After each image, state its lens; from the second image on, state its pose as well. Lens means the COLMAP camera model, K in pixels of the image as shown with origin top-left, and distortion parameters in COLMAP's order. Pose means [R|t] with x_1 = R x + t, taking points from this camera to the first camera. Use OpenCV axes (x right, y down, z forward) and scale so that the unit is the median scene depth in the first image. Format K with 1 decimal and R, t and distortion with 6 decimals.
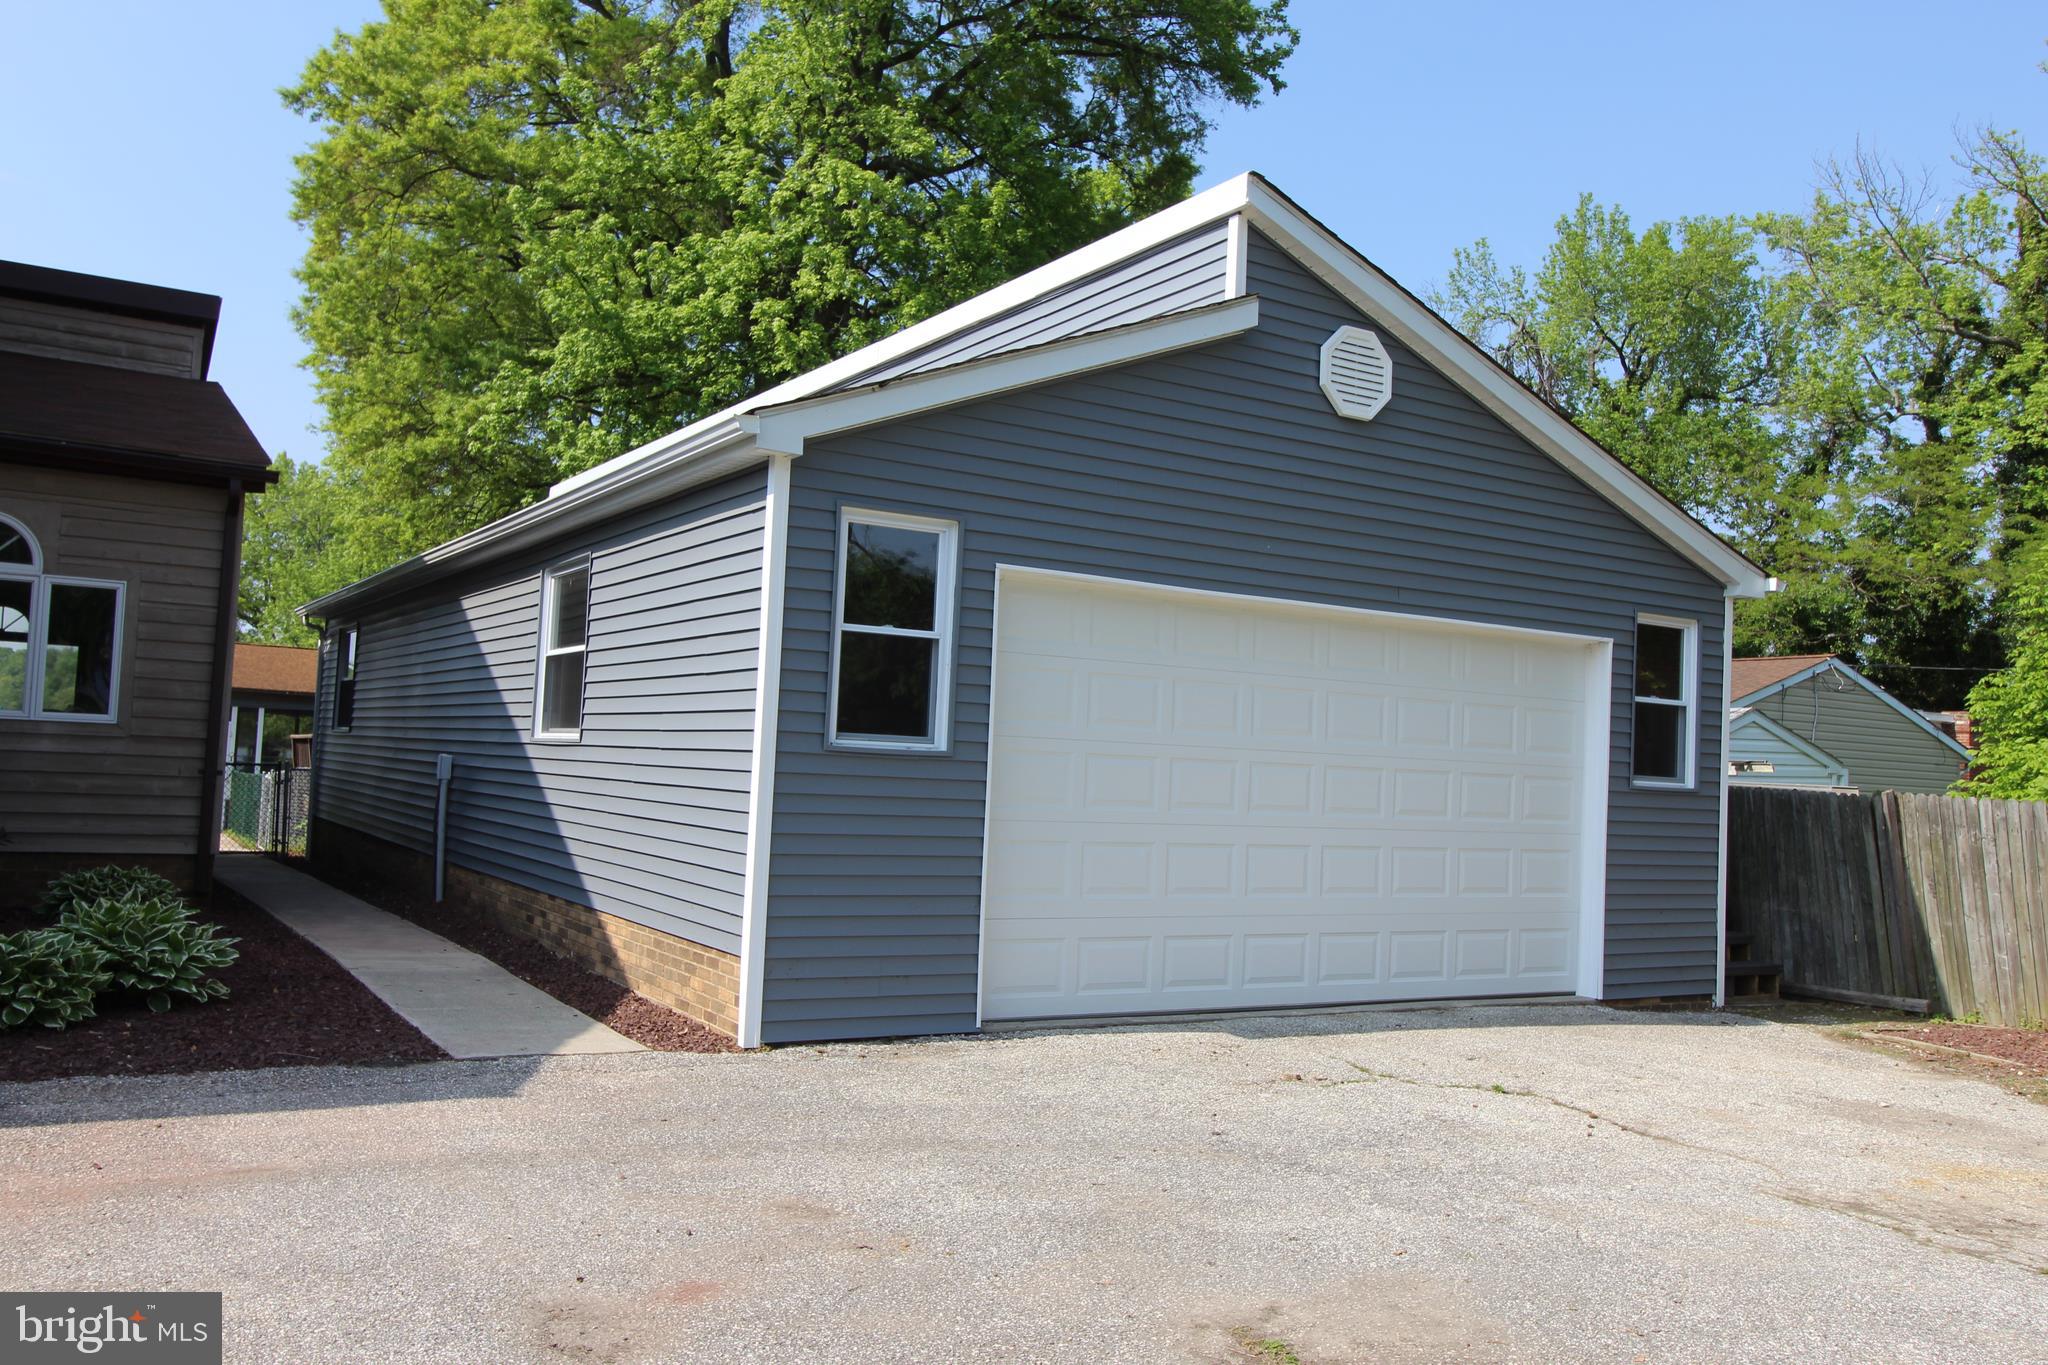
lens RADIAL K [[1646.2, 0, 1030.3], [0, 1646.2, 682.1], [0, 0, 1]] dist [-0.008925, 0.003514]
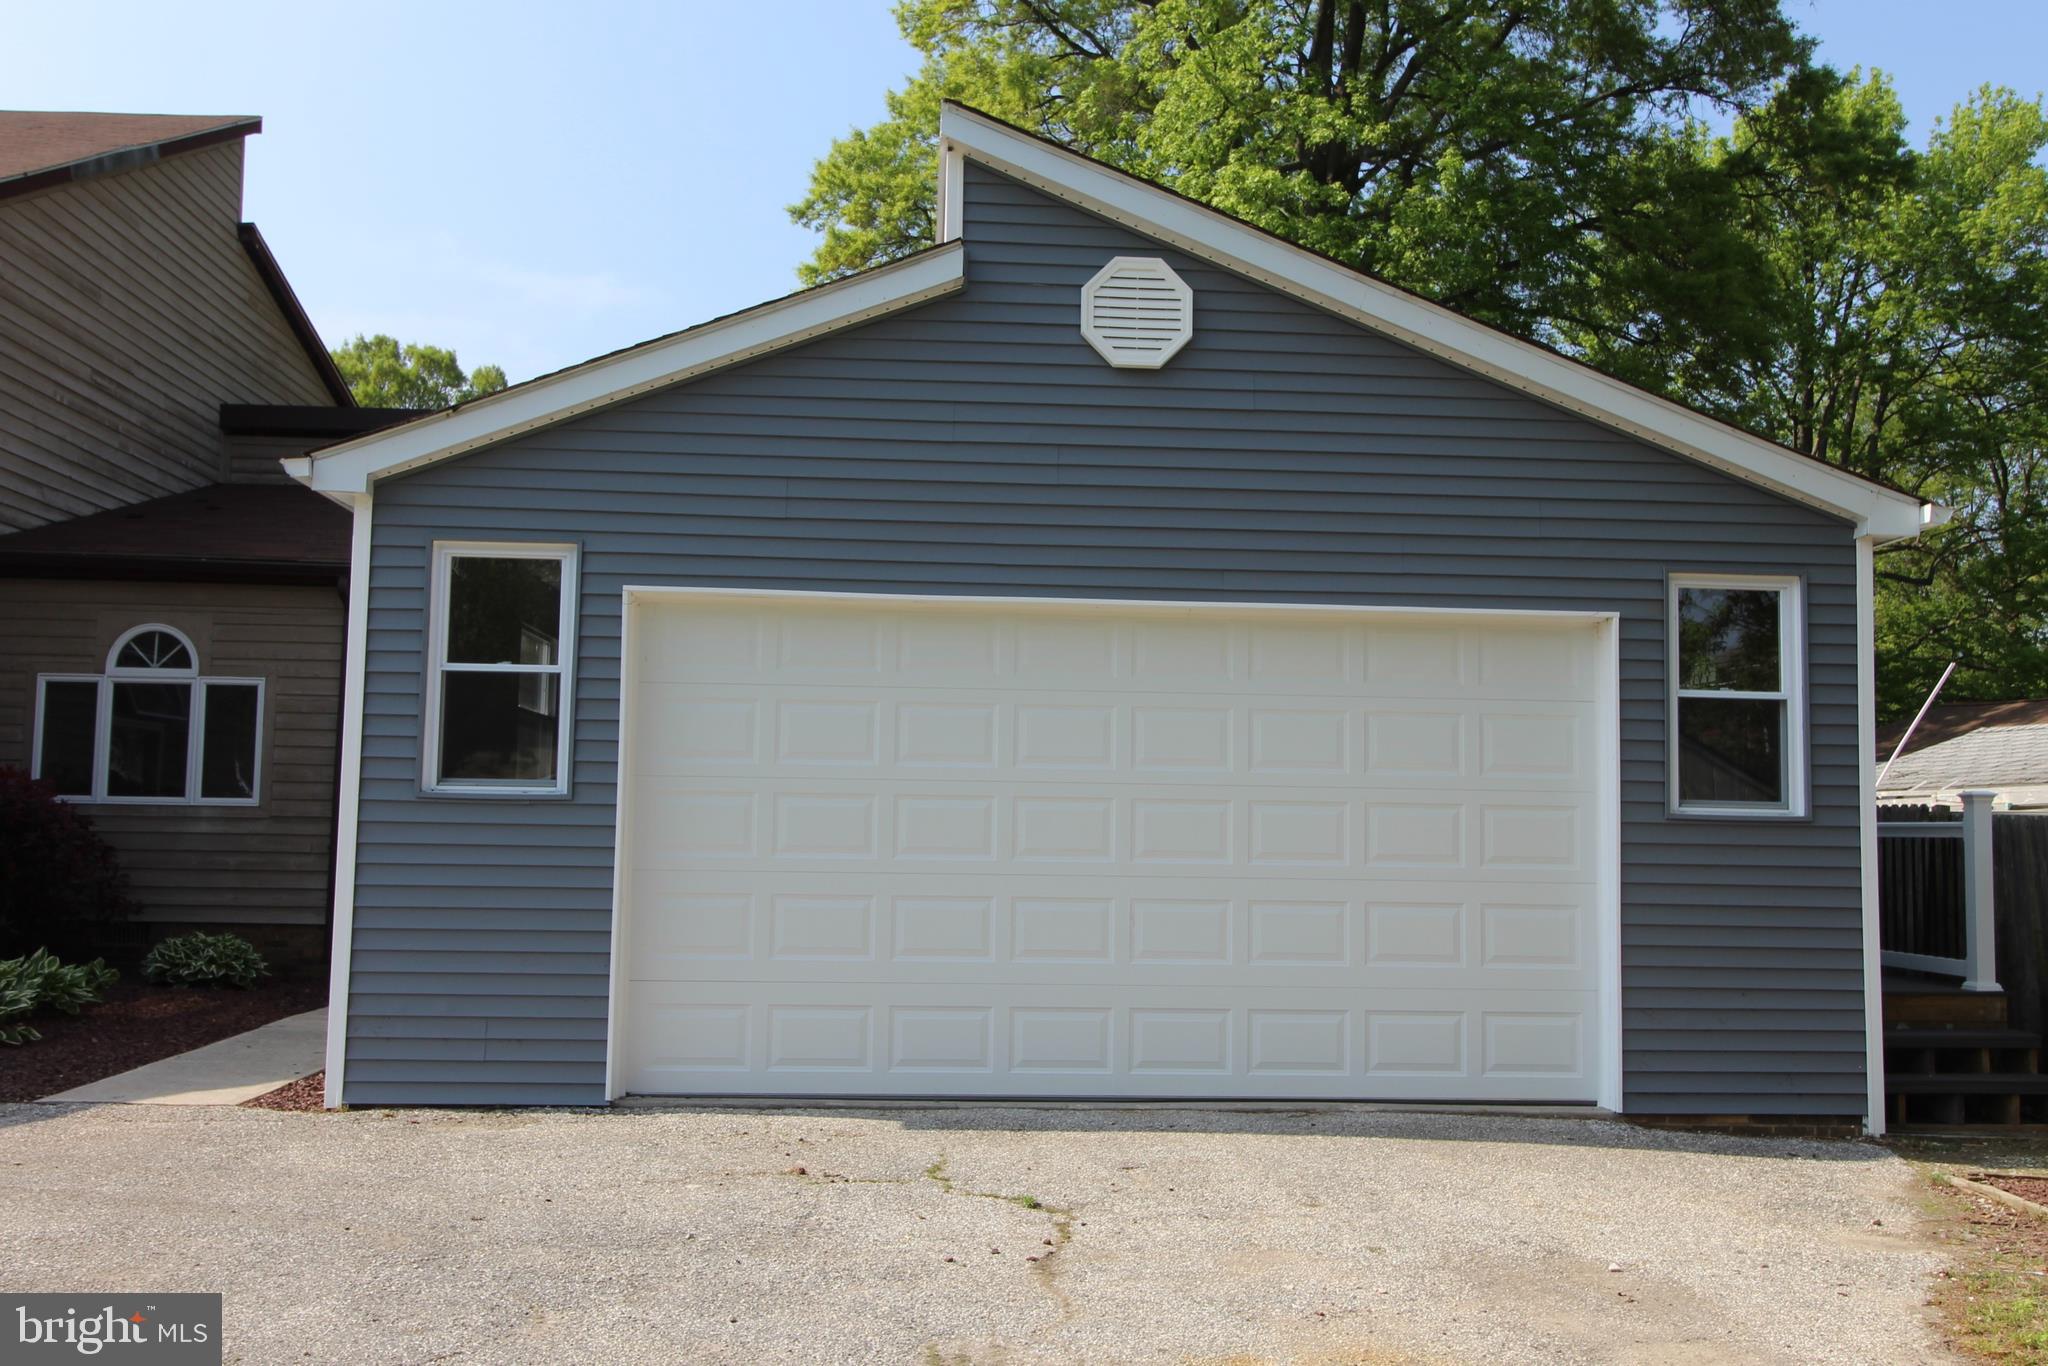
lens RADIAL K [[1646.2, 0, 1025.1], [0, 1646.2, 688.6], [0, 0, 1]] dist [-0.008925, 0.003514]
pose [[0.881972, -0.067244, -0.466479, 0.472490], [0.047089, 0.997389, -0.054745, 0.035615], [0.468943, 0.026318, 0.882836, 0.242417]]
